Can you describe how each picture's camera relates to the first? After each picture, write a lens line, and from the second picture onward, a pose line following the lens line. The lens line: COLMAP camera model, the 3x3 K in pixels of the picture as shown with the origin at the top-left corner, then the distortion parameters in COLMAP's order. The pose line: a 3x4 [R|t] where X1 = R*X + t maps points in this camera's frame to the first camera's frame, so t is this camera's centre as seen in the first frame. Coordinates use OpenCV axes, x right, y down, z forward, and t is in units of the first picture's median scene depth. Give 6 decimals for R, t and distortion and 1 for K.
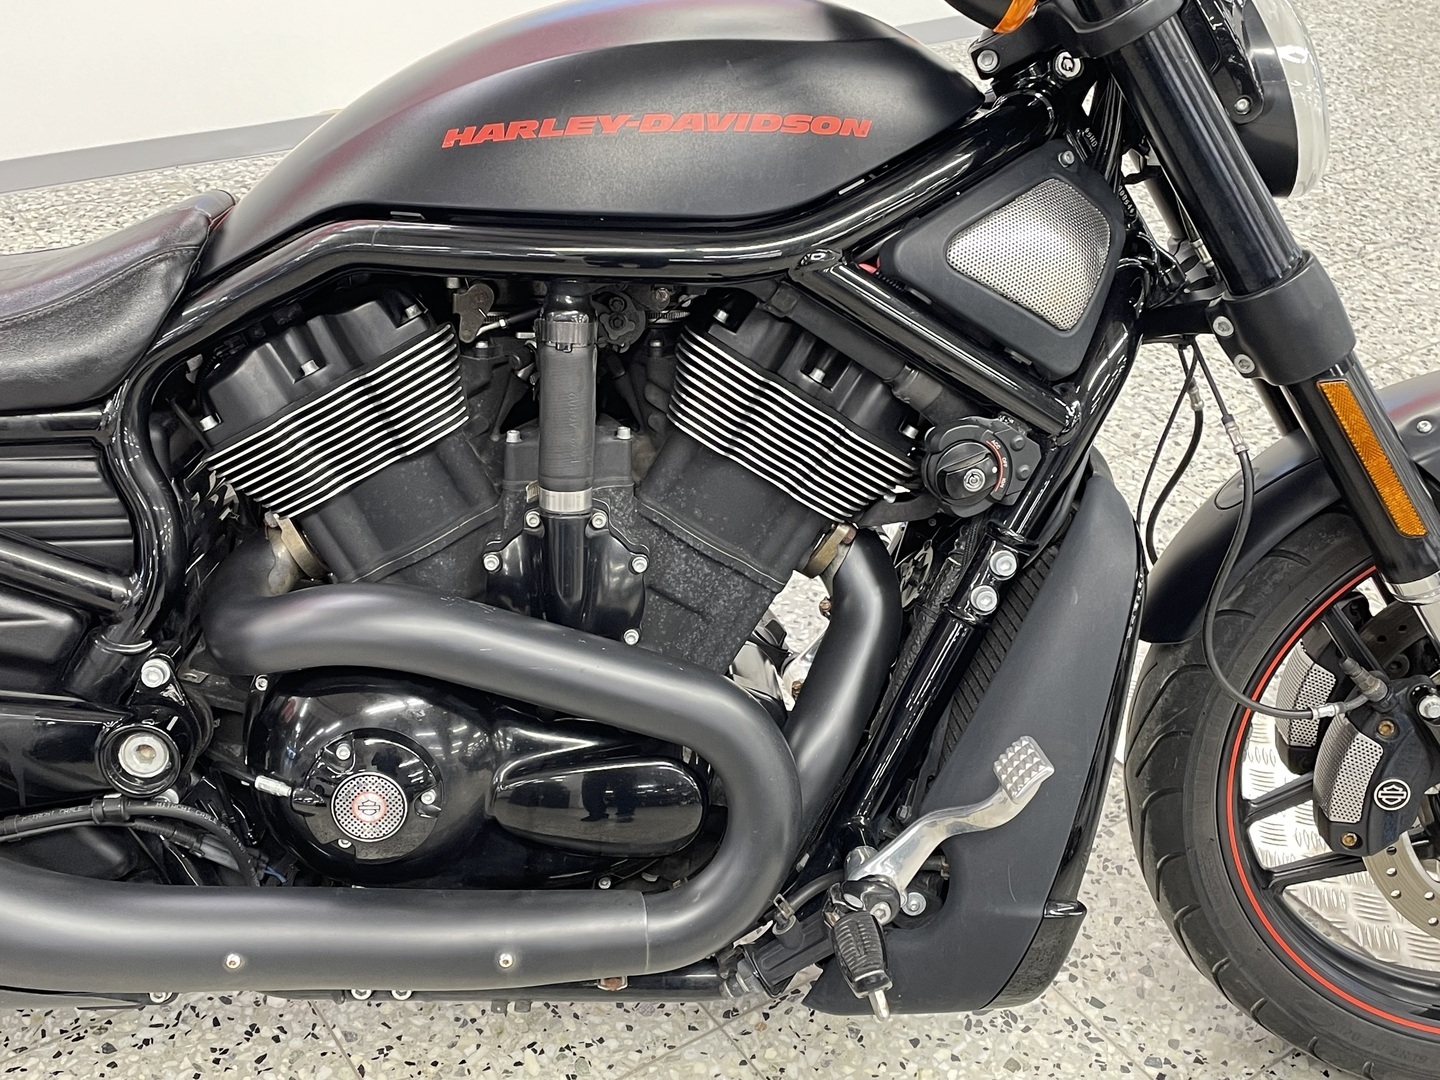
lens RADIAL K [[1705.1, 0, 705.4], [0, 1705.1, 514.0], [0, 0, 1]] dist [0.058086, 0.000000]
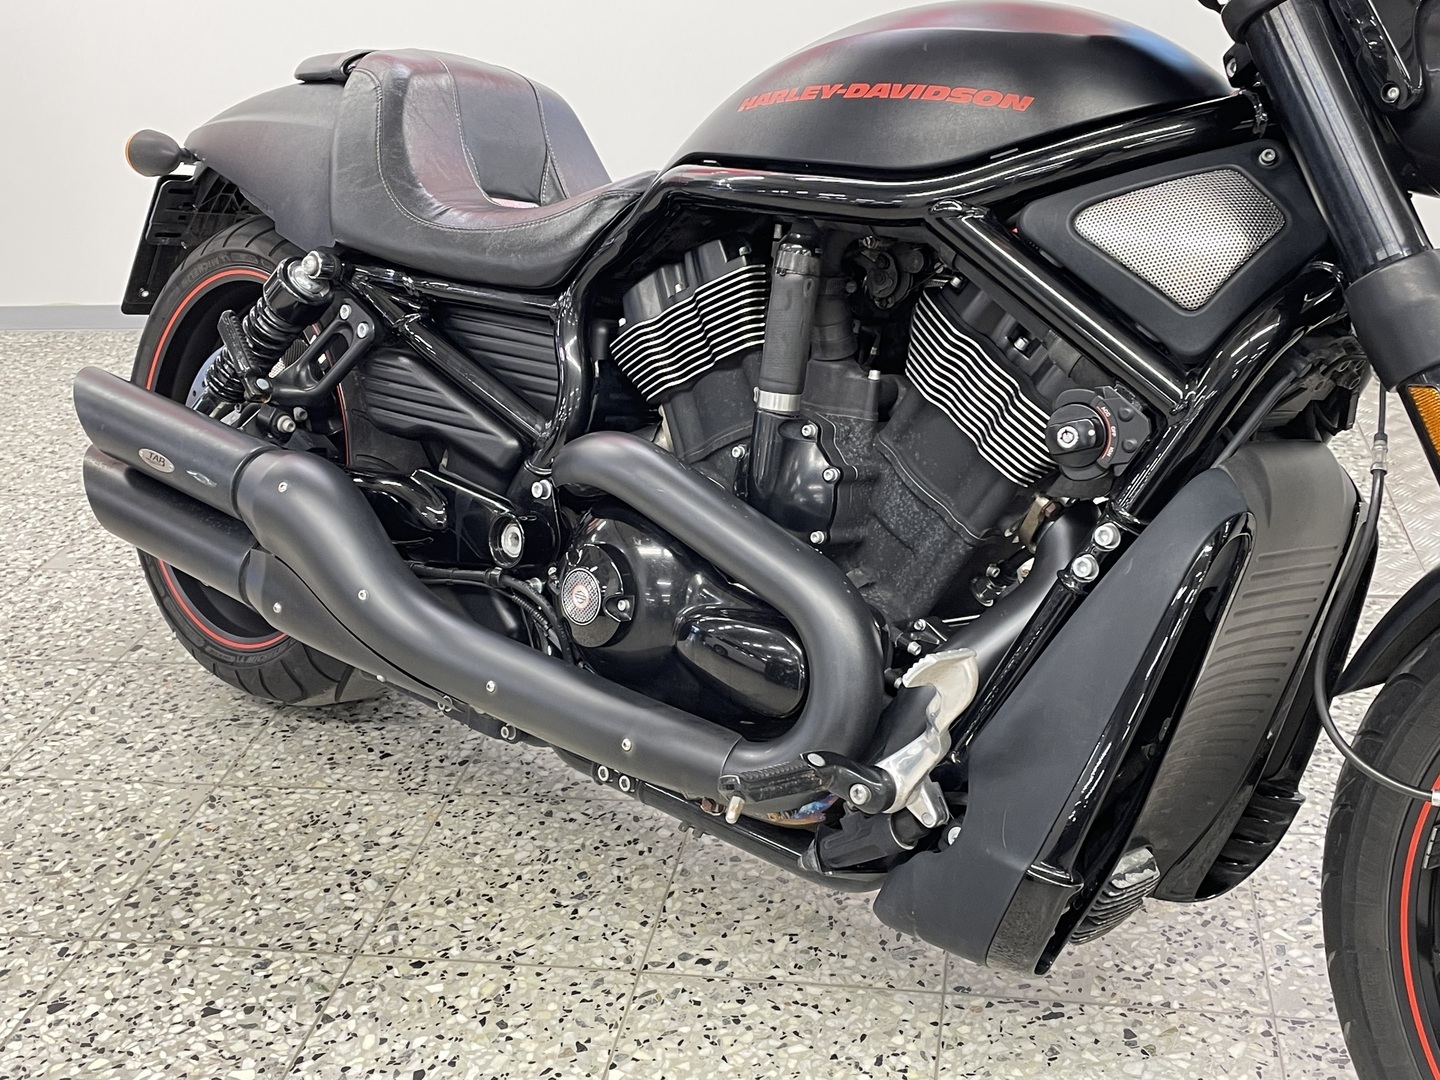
lens RADIAL K [[1705.1, 0, 697.9], [0, 1705.1, 515.0], [0, 0, 1]] dist [0.058086, 0.000000]
pose [[0.686458, 0.178997, -0.704795, 0.722664], [-0.287822, 0.956957, -0.037295, 0.125160], [0.667783, 0.228457, 0.708430, 0.112738]]
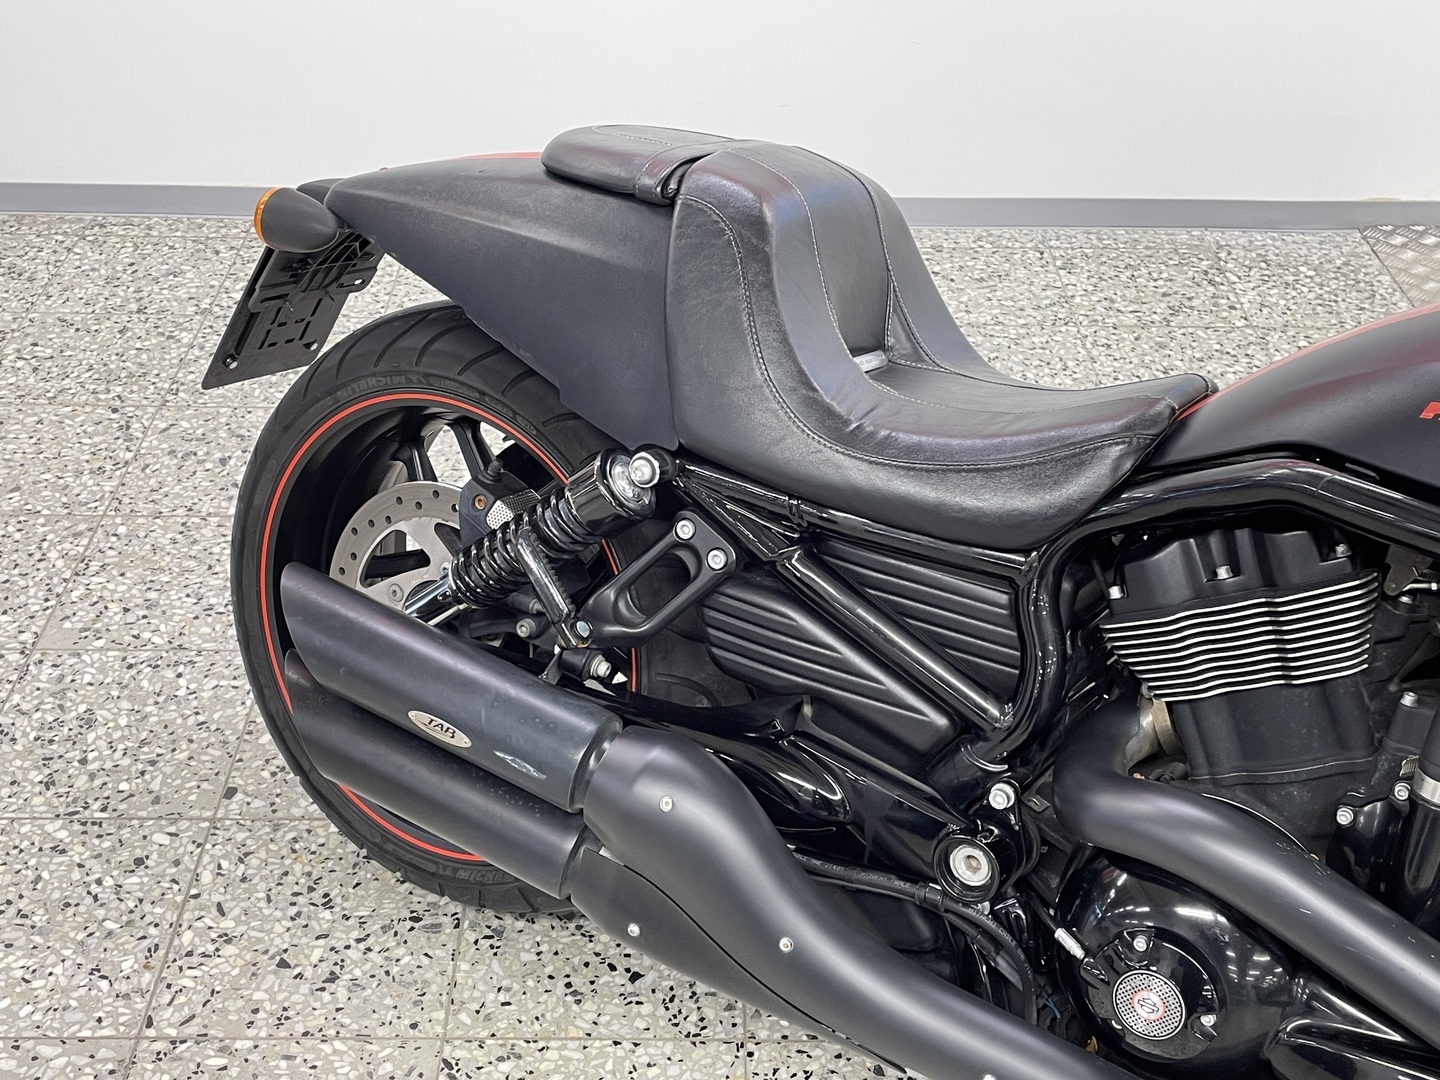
lens RADIAL K [[1705.1, 0, 706.0], [0, 1705.1, 507.8], [0, 0, 1]] dist [0.058086, 0.000000]
pose [[0.817815, 0.283574, -0.500765, 0.018923], [-0.278288, 0.956533, 0.087185, -0.123206], [0.503721, 0.068055, 0.861182, -0.046355]]
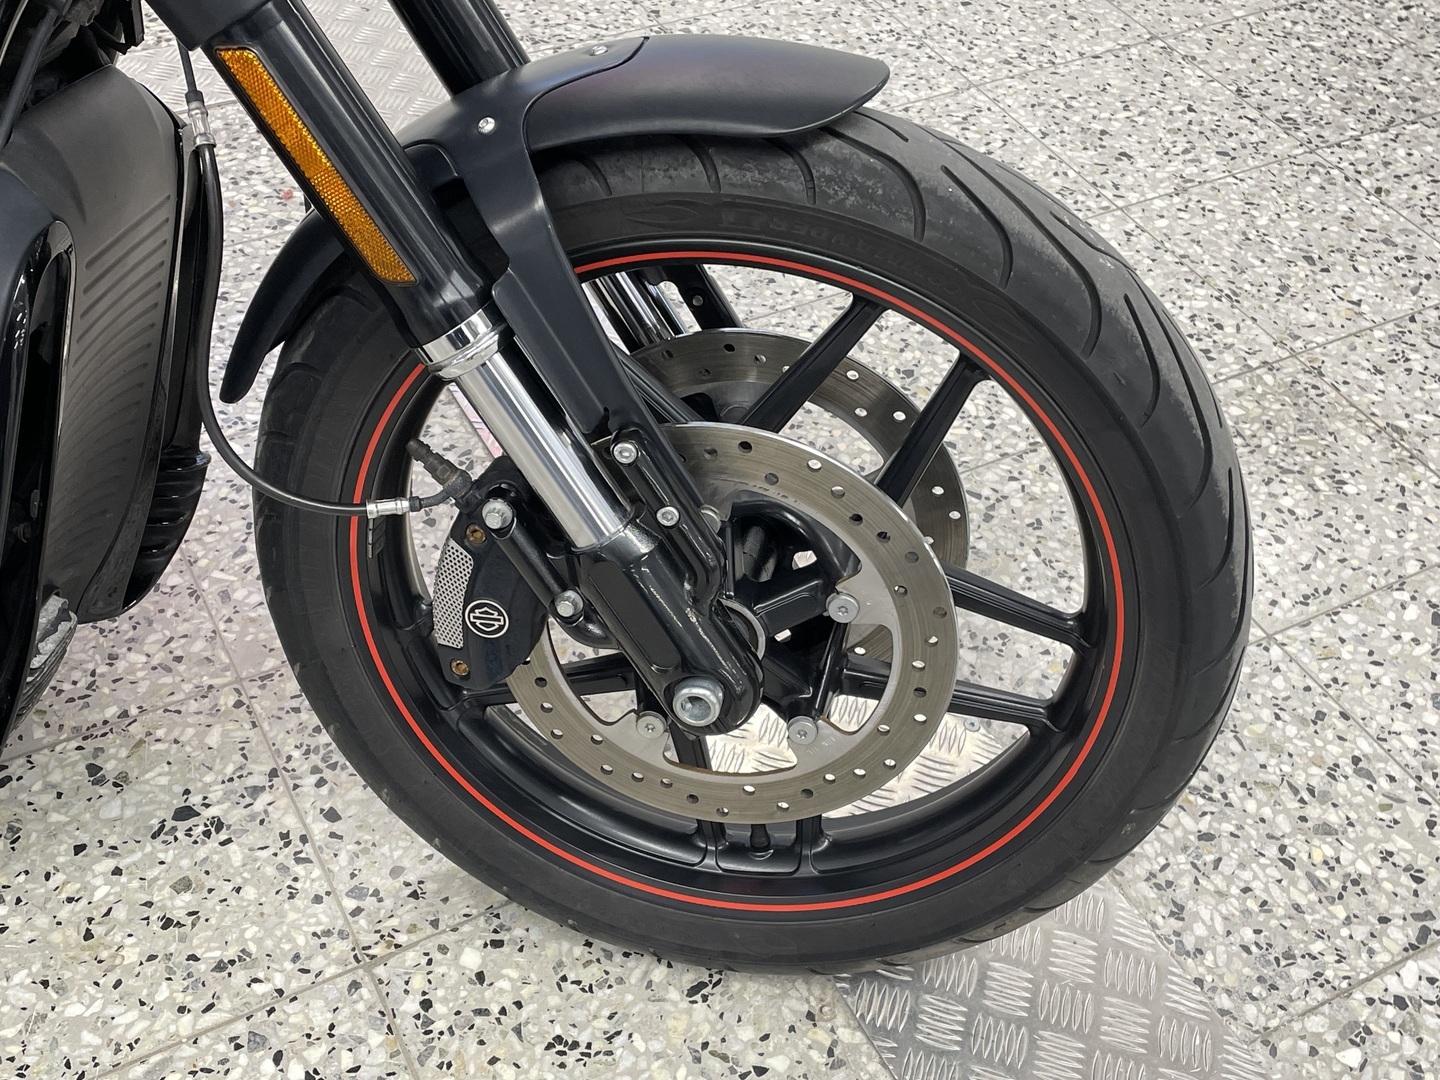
lens RADIAL K [[1705.1, 0, 721.6], [0, 1705.1, 531.0], [0, 0, 1]] dist [0.058086, 0.000000]
pose [[0.993768, 0.071321, -0.085659, 0.602438], [-0.052311, 0.977024, 0.206609, -0.038981], [0.098427, -0.200840, 0.974667, 0.302039]]
